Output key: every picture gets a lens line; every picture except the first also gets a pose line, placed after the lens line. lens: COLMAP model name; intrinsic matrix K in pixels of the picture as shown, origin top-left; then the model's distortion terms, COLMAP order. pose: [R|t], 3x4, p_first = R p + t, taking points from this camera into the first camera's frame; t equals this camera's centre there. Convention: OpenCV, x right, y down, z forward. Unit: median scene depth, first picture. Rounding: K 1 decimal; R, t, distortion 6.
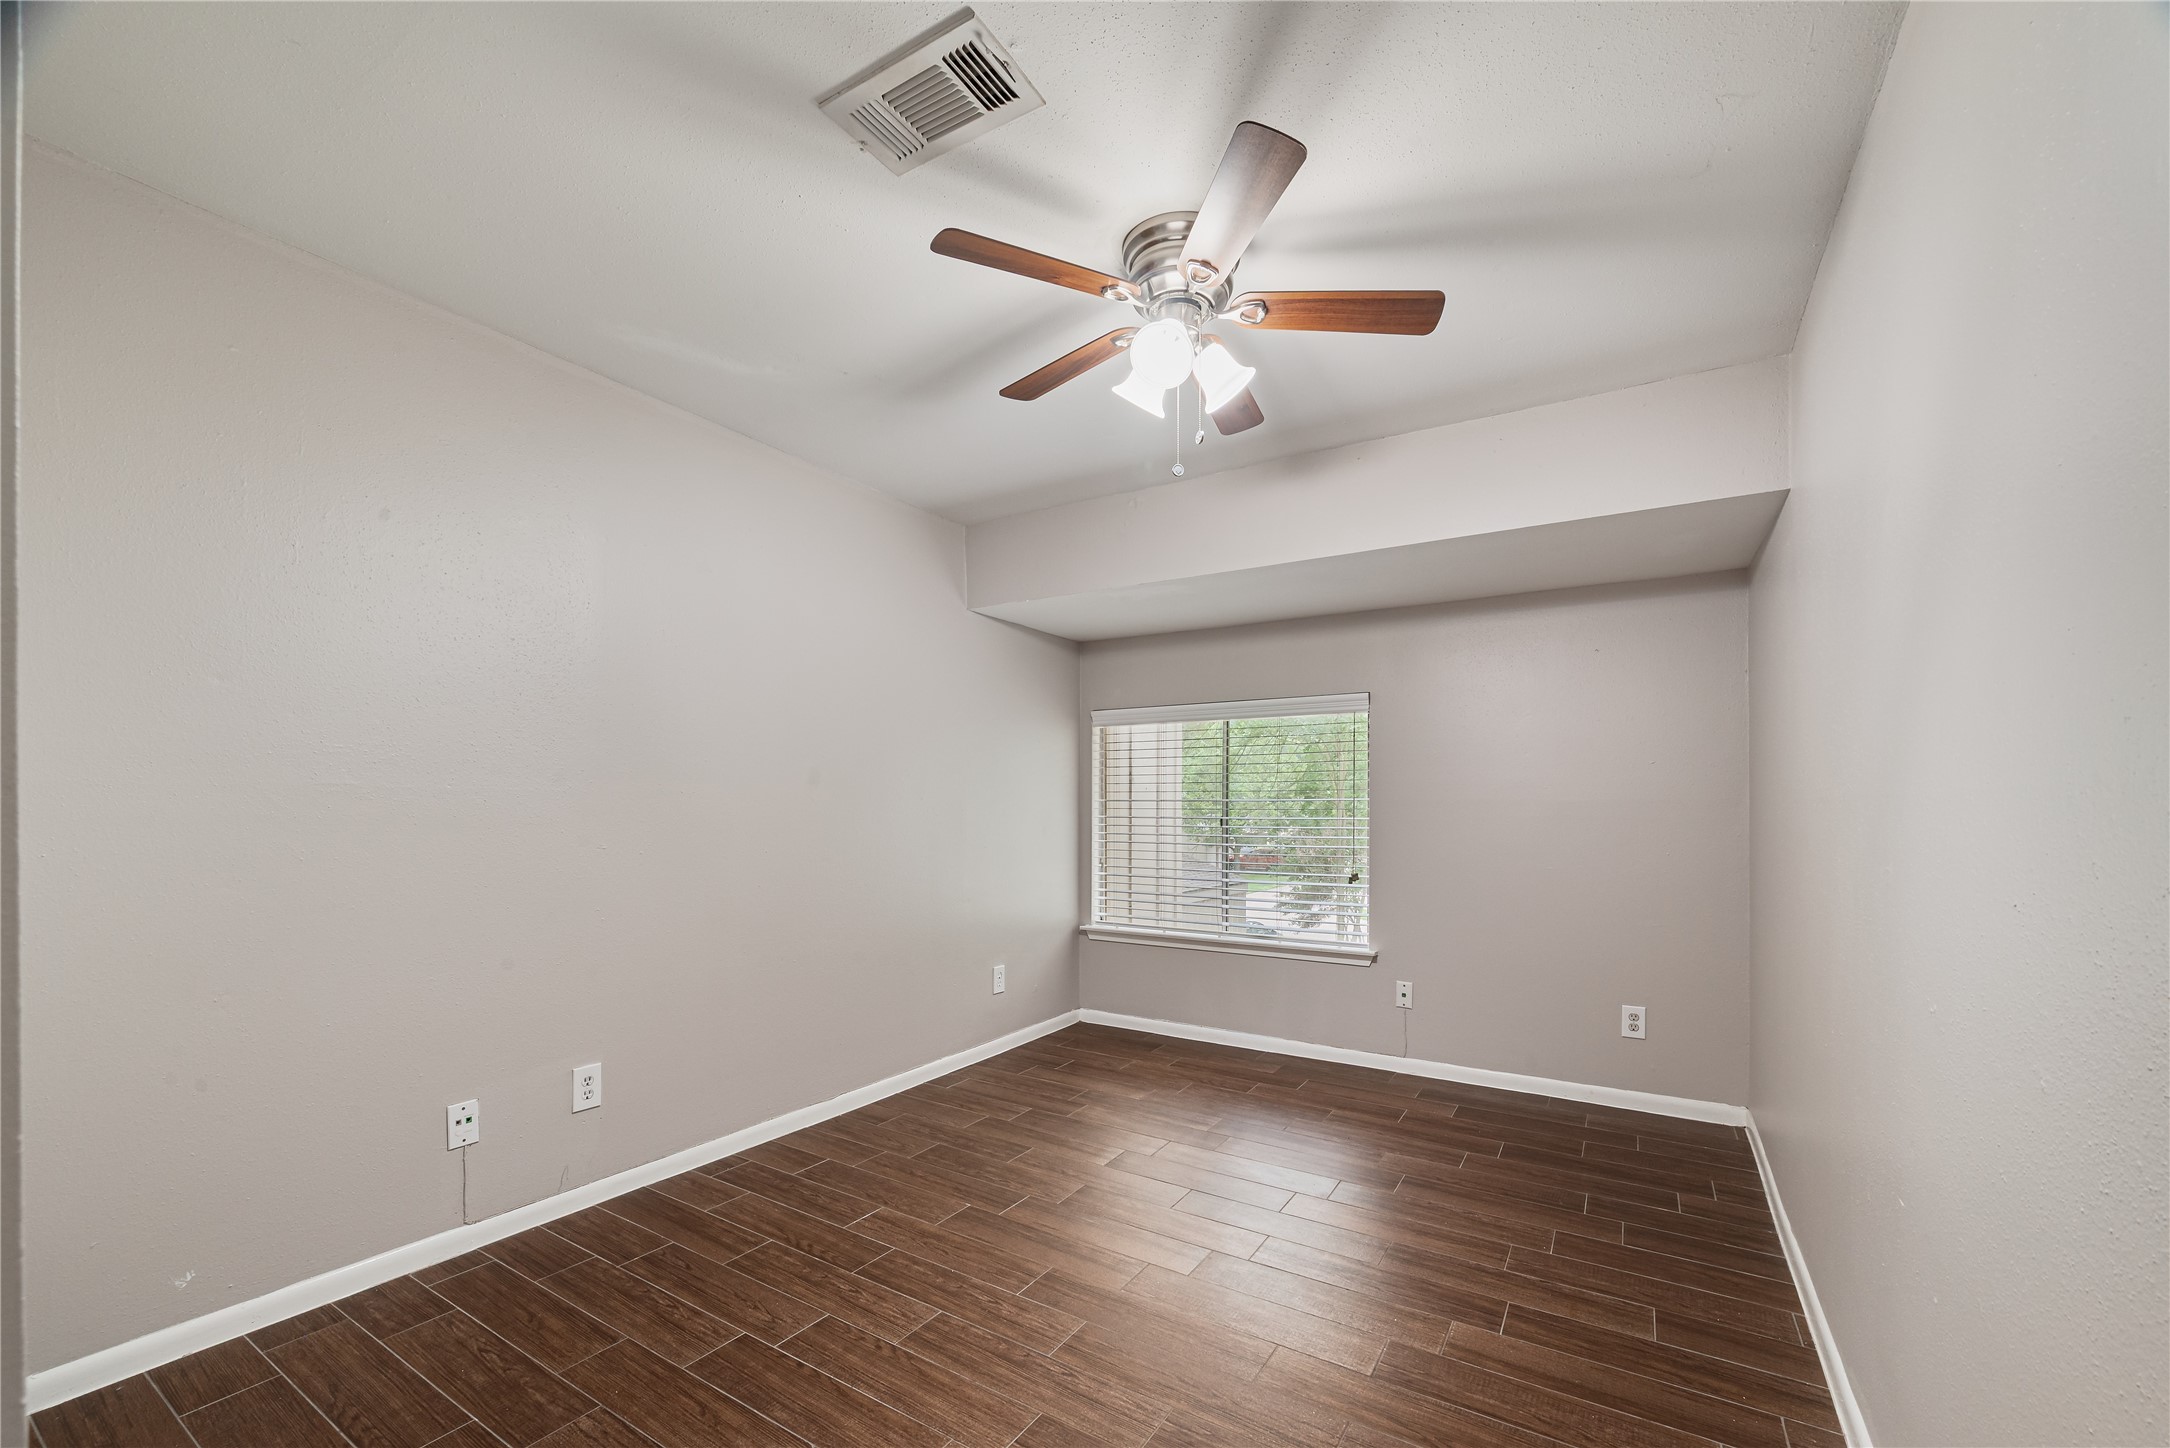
lens RADIAL K [[860.7, 0, 1090.7], [0, 860.7, 803.6], [0, 0, 1]] dist [-0.007628, -0.000201]
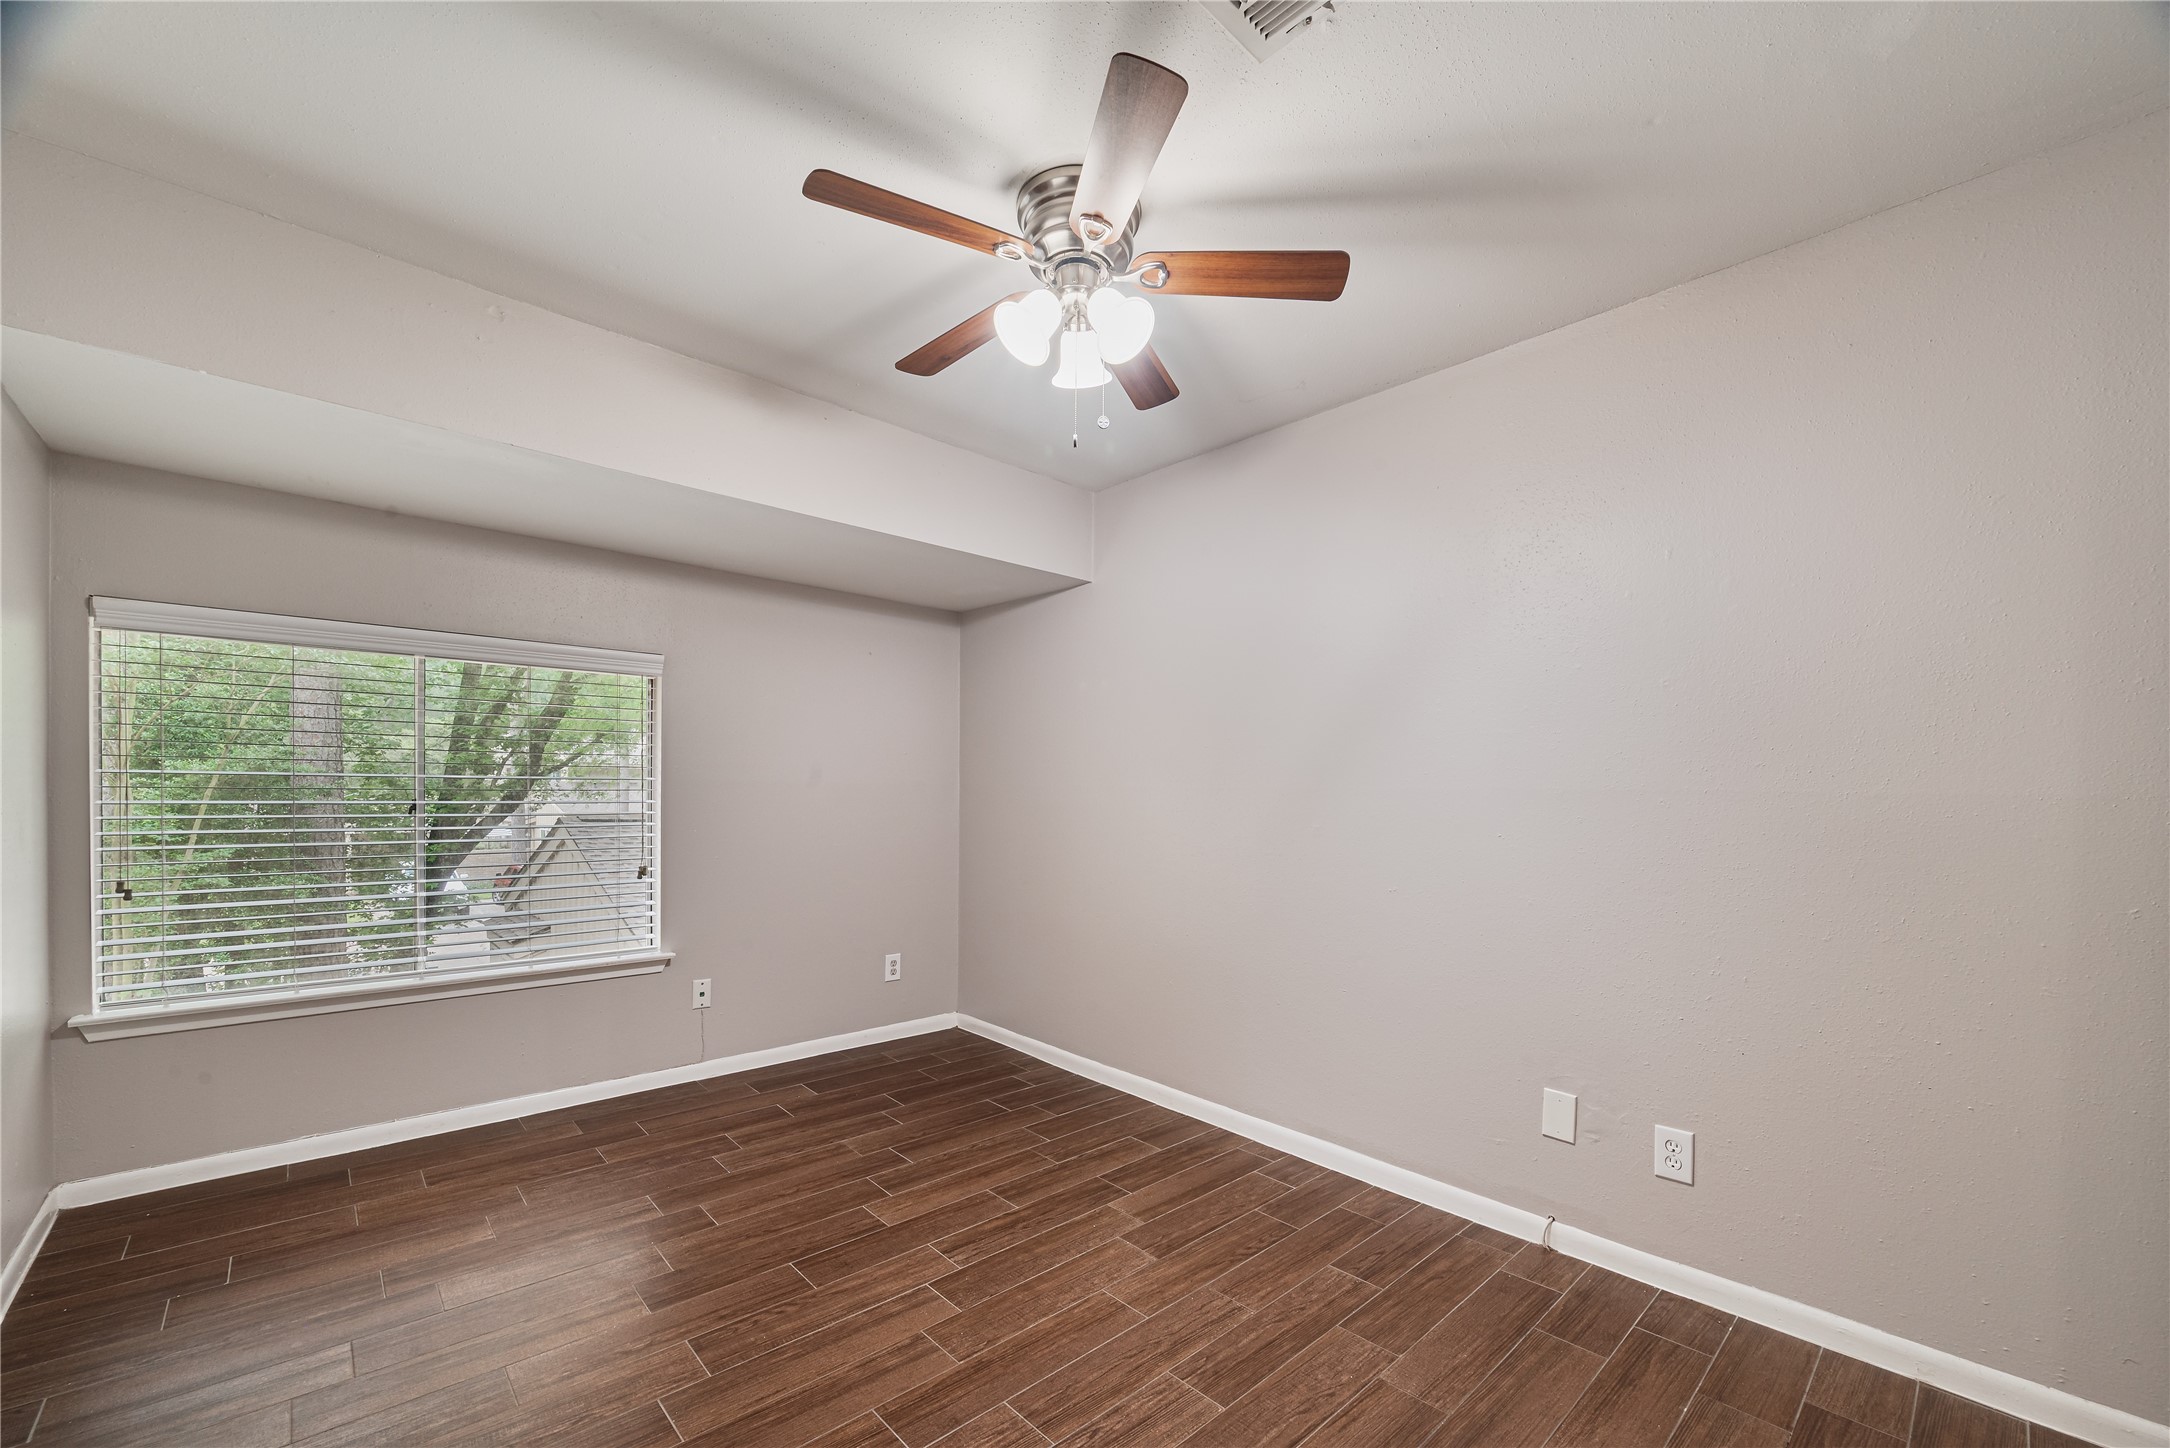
lens RADIAL K [[860.7, 0, 1090.7], [0, 860.7, 803.6], [0, 0, 1]] dist [-0.007628, -0.000201]
pose [[0.267120, -0.012465, 0.963583, -0.521396], [-0.011588, 0.999802, 0.016146, 0.001125], [-0.963593, -0.015478, 0.266923, 0.468786]]
